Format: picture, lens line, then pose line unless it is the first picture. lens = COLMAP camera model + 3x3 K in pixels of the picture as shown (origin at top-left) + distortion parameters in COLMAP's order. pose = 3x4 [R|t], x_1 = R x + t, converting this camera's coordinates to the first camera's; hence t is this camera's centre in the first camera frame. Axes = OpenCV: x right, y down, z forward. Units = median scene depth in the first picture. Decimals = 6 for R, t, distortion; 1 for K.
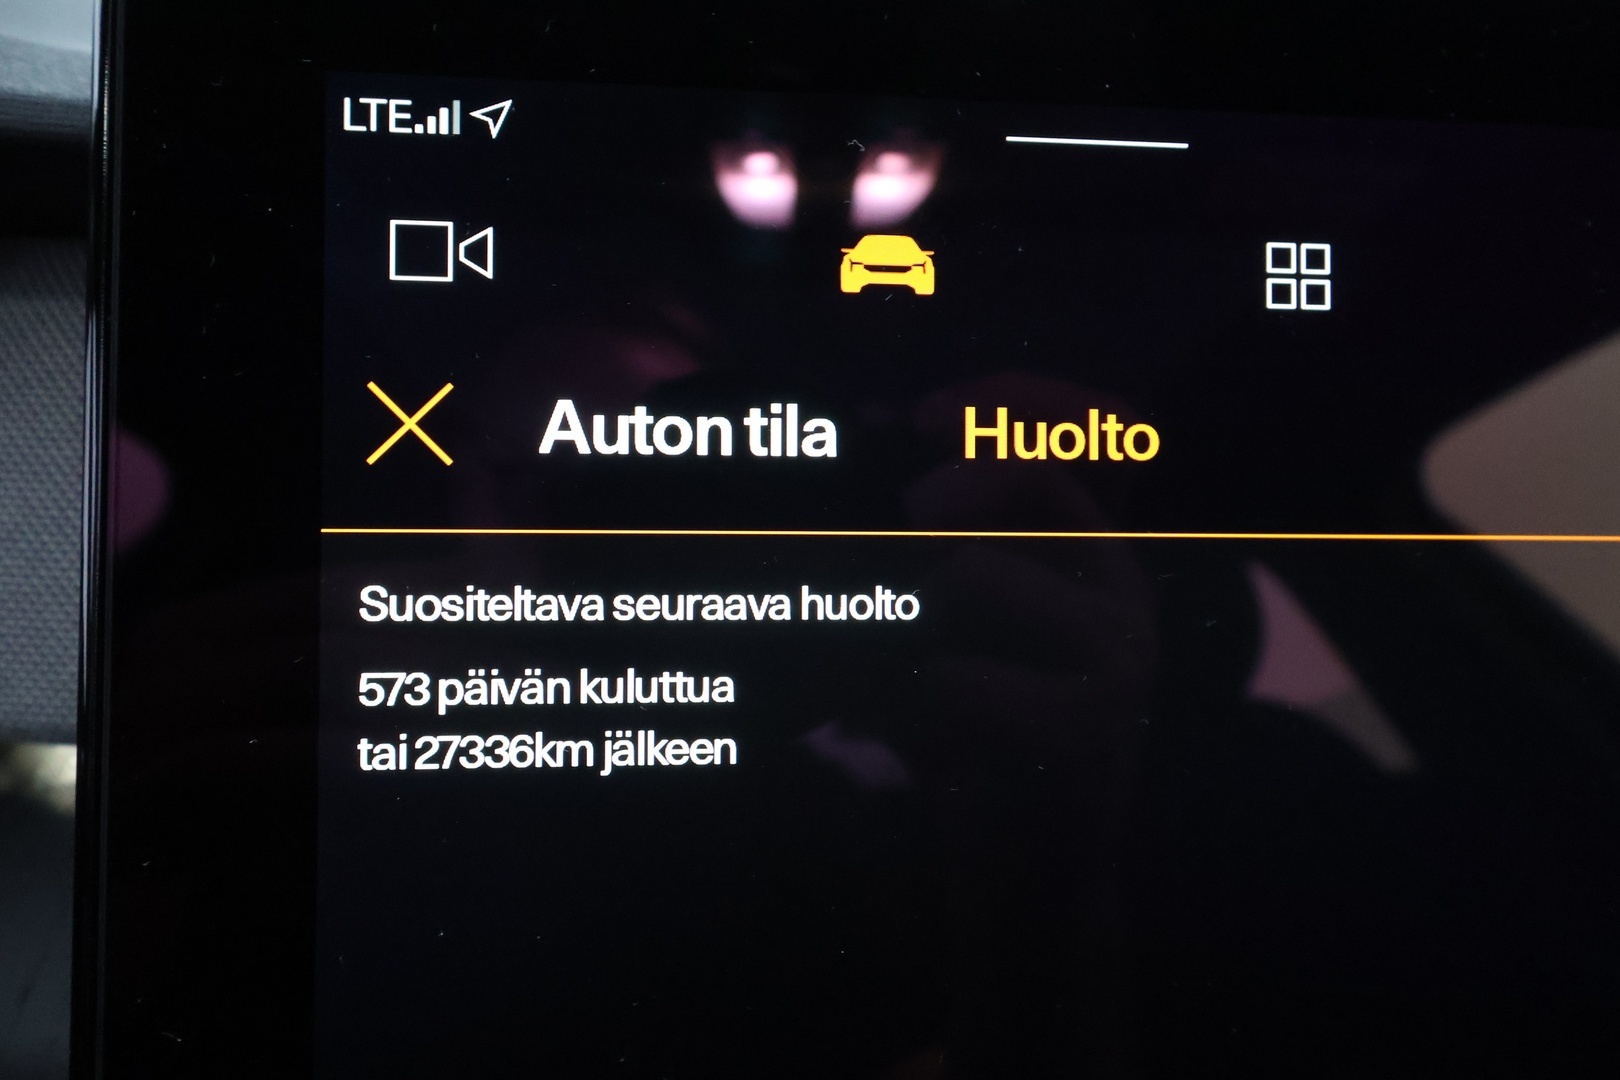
lens RADIAL K [[978.3, 0, 811.4], [0, 978.3, 538.6], [0, 0, 1]] dist [0.006335, 0.001406]
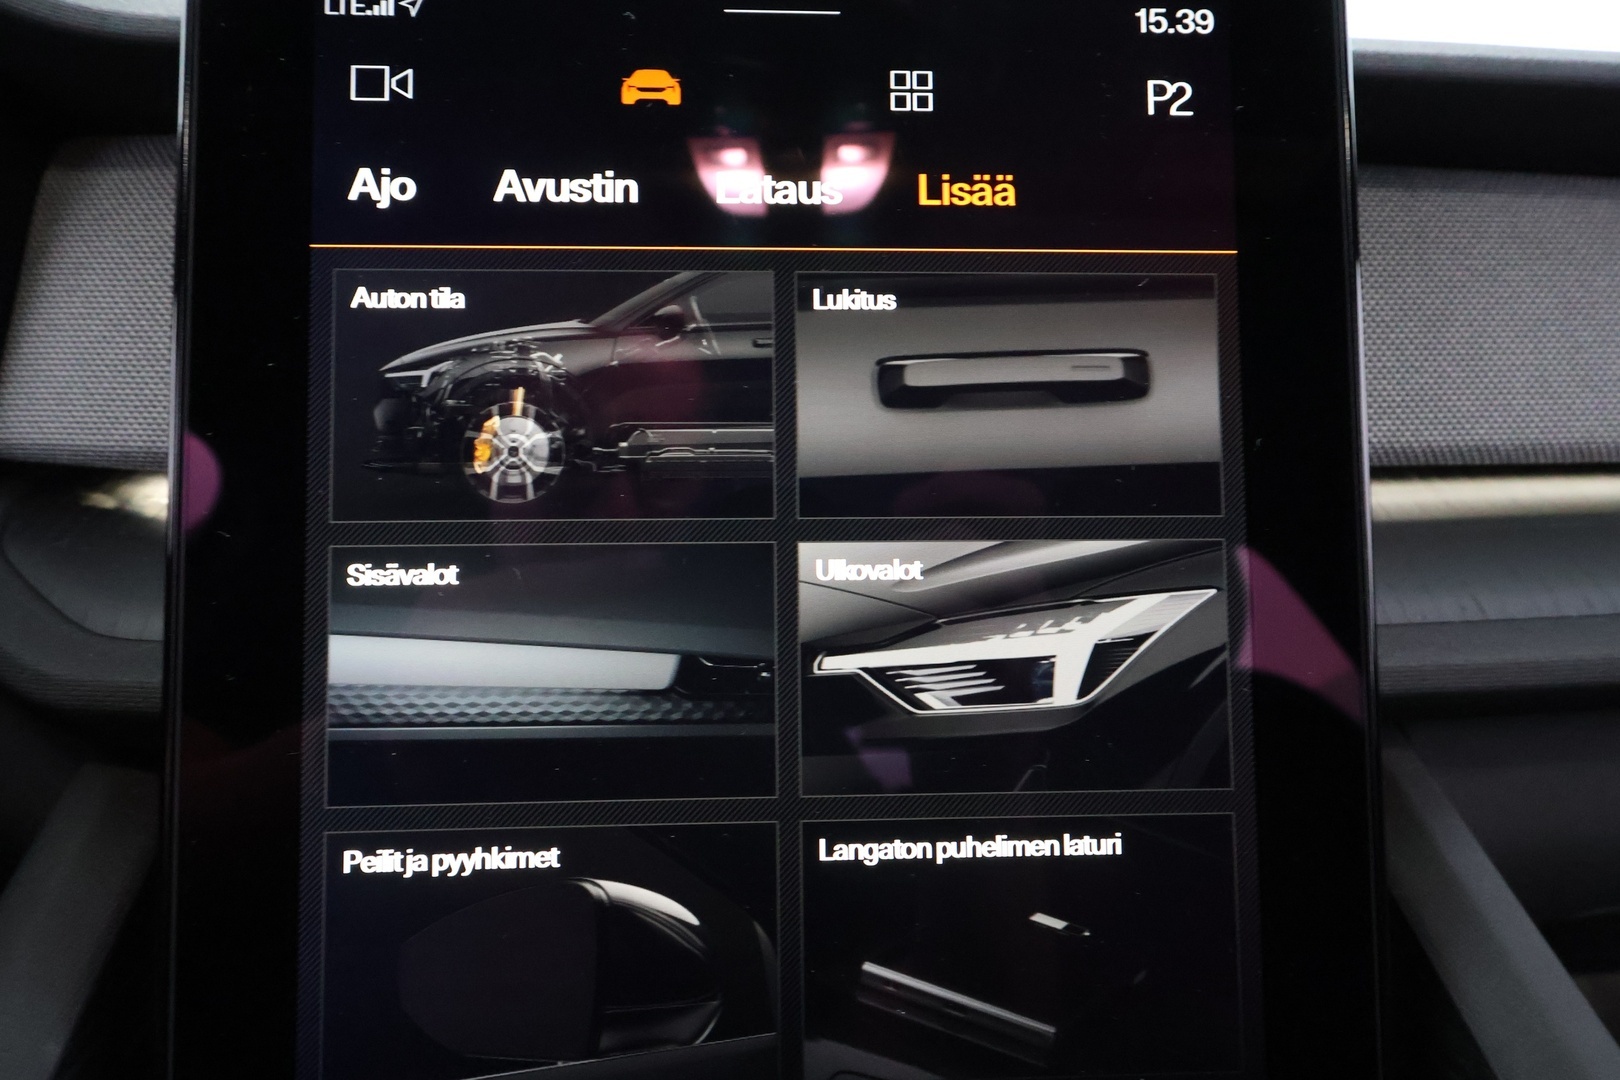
lens RADIAL K [[978.3, 0, 808.9], [0, 978.3, 541.2], [0, 0, 1]] dist [0.006335, 0.001406]
pose [[0.999017, -0.013831, -0.042110, 0.387281], [0.012335, 0.999290, -0.035589, 0.523745], [0.042572, 0.035035, 0.998479, -0.580862]]
